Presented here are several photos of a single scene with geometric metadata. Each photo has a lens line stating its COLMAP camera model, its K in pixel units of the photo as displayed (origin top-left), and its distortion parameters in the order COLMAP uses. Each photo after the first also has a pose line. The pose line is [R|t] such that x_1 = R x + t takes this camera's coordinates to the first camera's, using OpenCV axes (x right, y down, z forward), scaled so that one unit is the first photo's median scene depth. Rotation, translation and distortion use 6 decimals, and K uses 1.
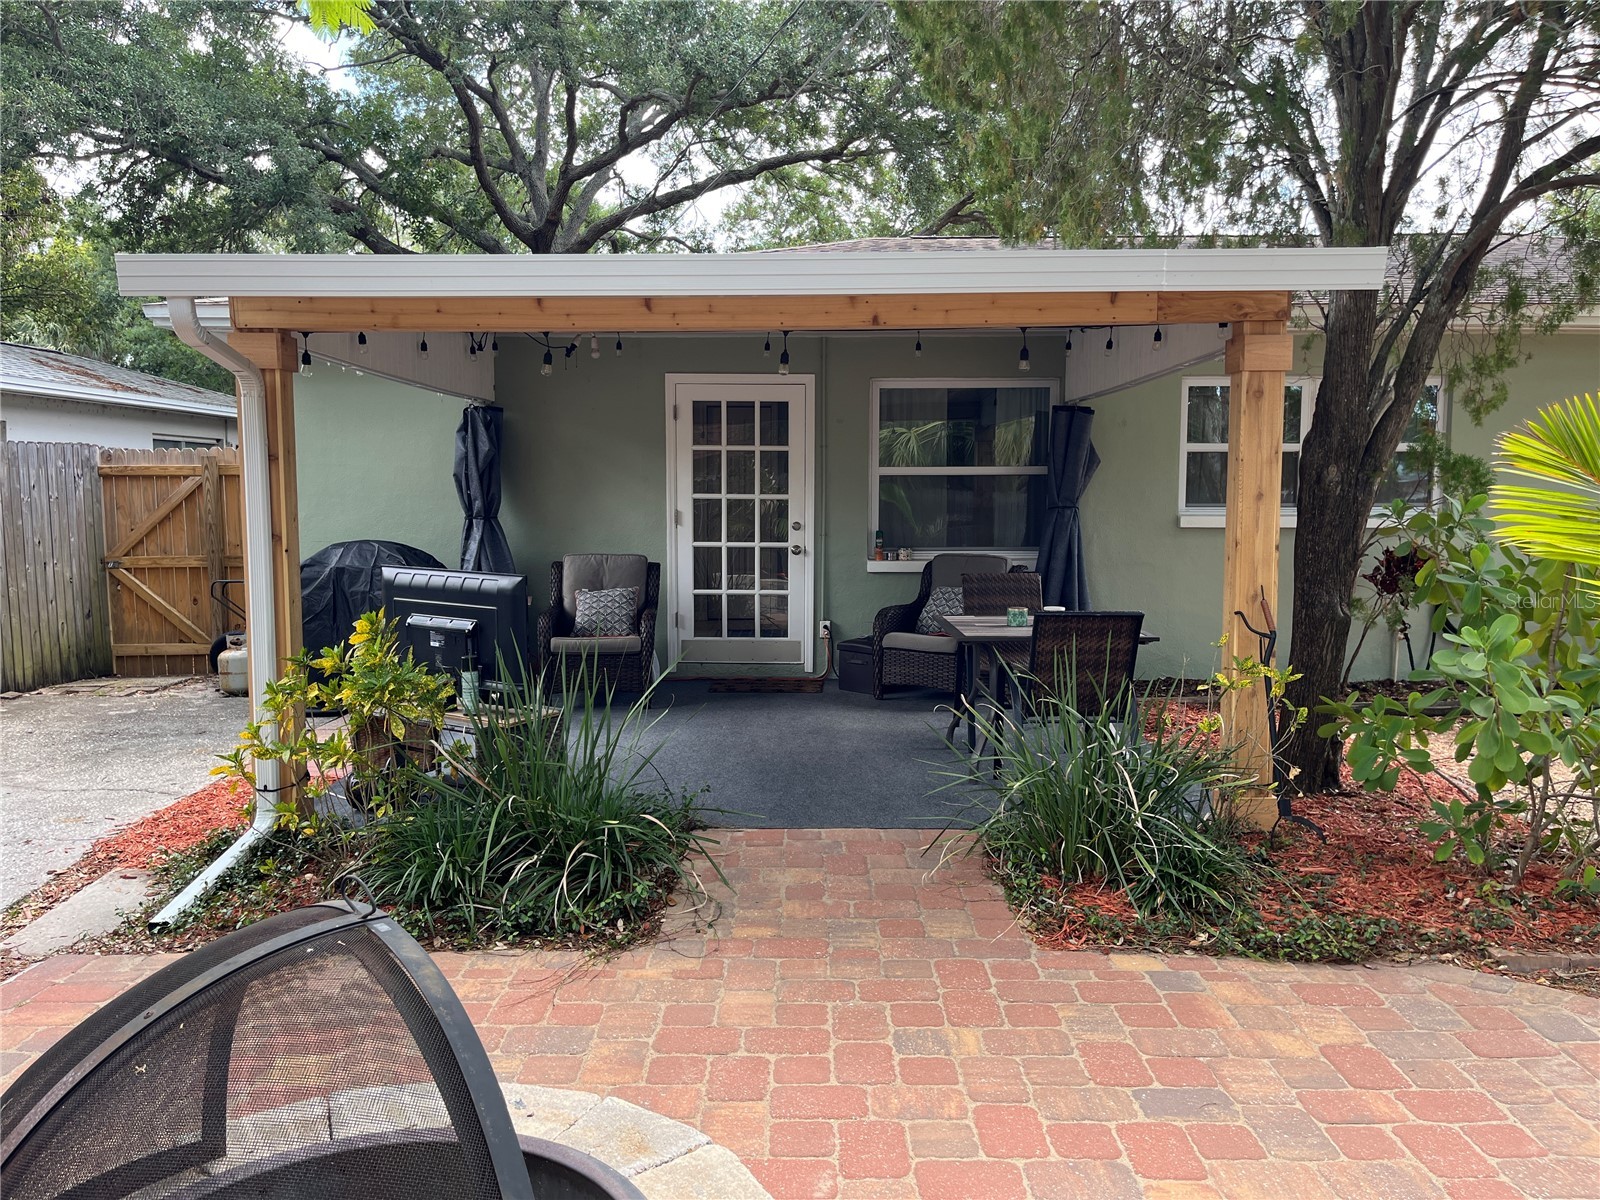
lens RADIAL K [[1189.3, 0, 796.3], [0, 1189.3, 570.2], [0, 0, 1]] dist [0.079370, -0.097368]
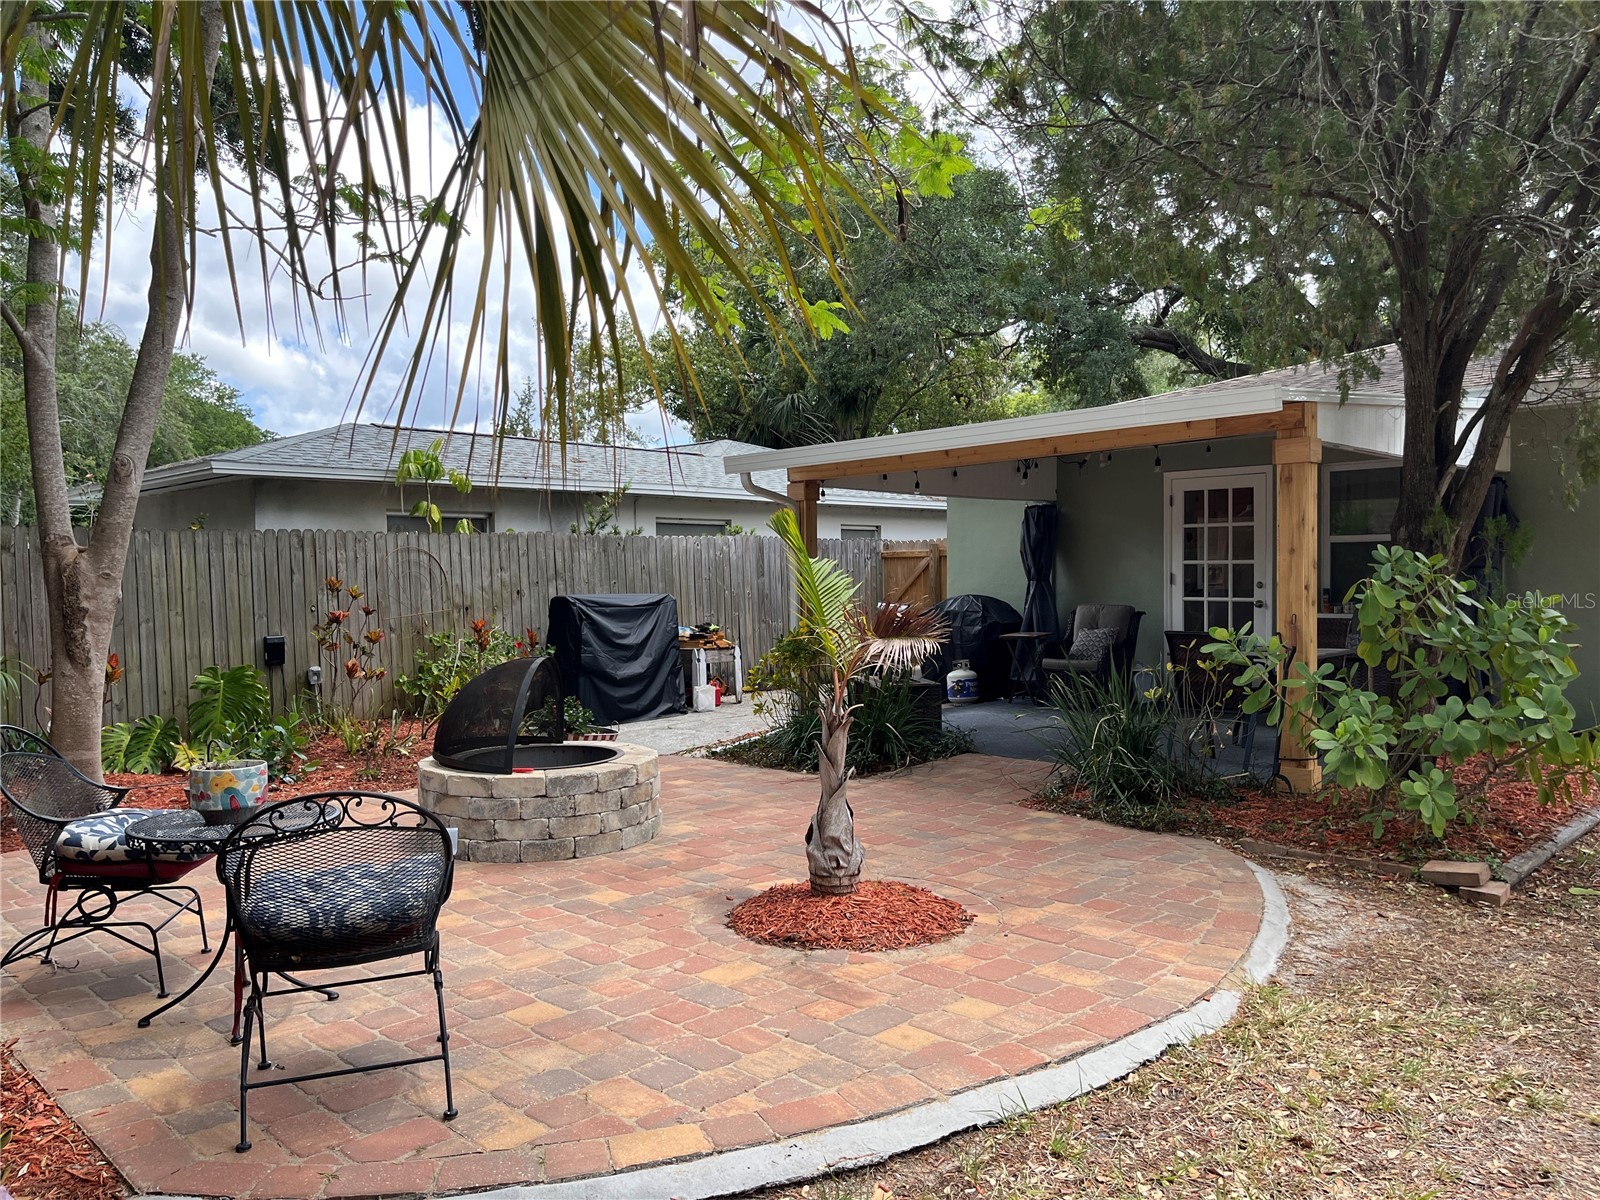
lens RADIAL K [[1189.3, 0, 796.3], [0, 1189.3, 570.2], [0, 0, 1]] dist [0.079370, -0.097368]
pose [[0.701496, -0.012636, -0.712561, 0.563874], [-0.039103, 0.997654, -0.056187, 0.038130], [0.711600, 0.067278, 0.699357, -0.240084]]
